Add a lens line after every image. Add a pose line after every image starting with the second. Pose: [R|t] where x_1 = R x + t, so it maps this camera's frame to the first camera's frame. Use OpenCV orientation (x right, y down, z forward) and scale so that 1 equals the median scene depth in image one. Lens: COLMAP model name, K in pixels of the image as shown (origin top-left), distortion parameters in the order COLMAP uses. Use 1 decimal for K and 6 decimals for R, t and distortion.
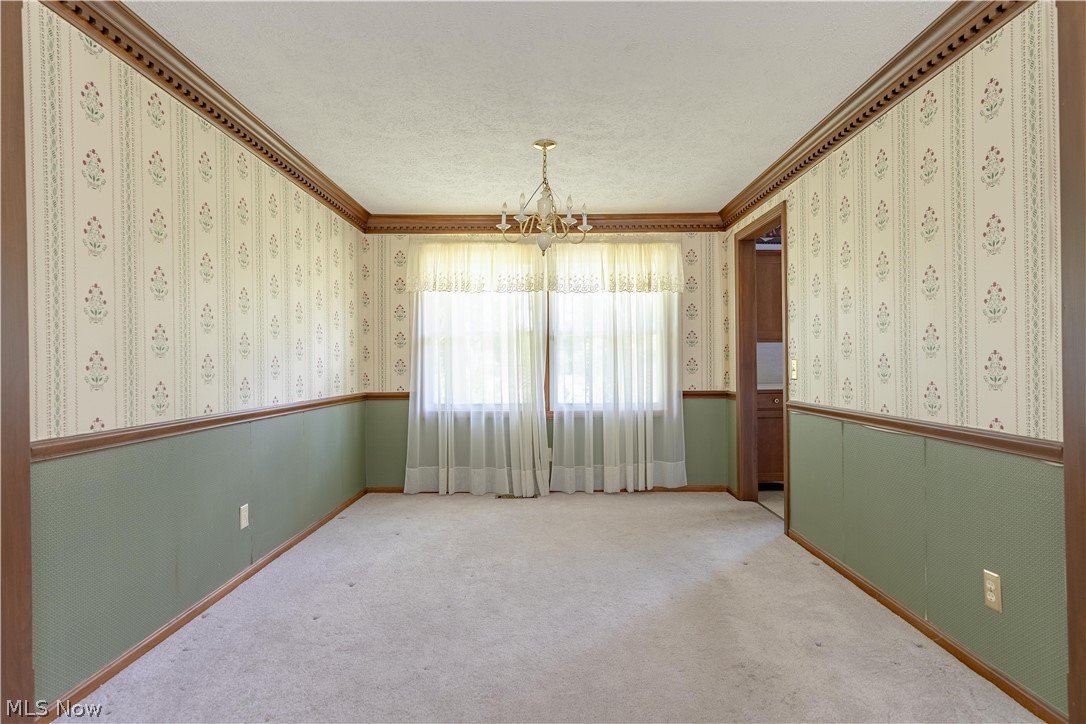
lens RADIAL K [[545.1, 0, 550.0], [0, 545.1, 364.0], [0, 0, 1]] dist [-0.007148, 0.001875]
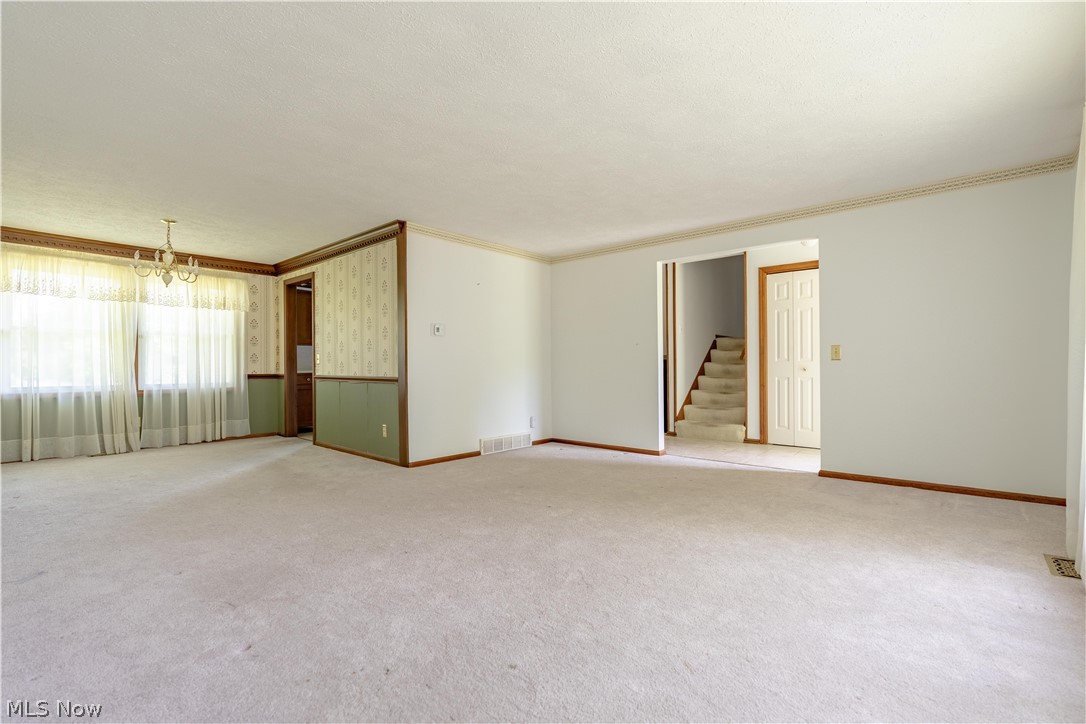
lens RADIAL K [[487.8, 0, 536.7], [0, 487.8, 365.0], [0, 0, 1]] dist [-0.004766, 0.002244]
pose [[0.671688, 0.006496, 0.740806, -0.240523], [-0.000656, 0.999966, -0.008173, 0.033476], [-0.740834, 0.005004, 0.671670, -0.567695]]
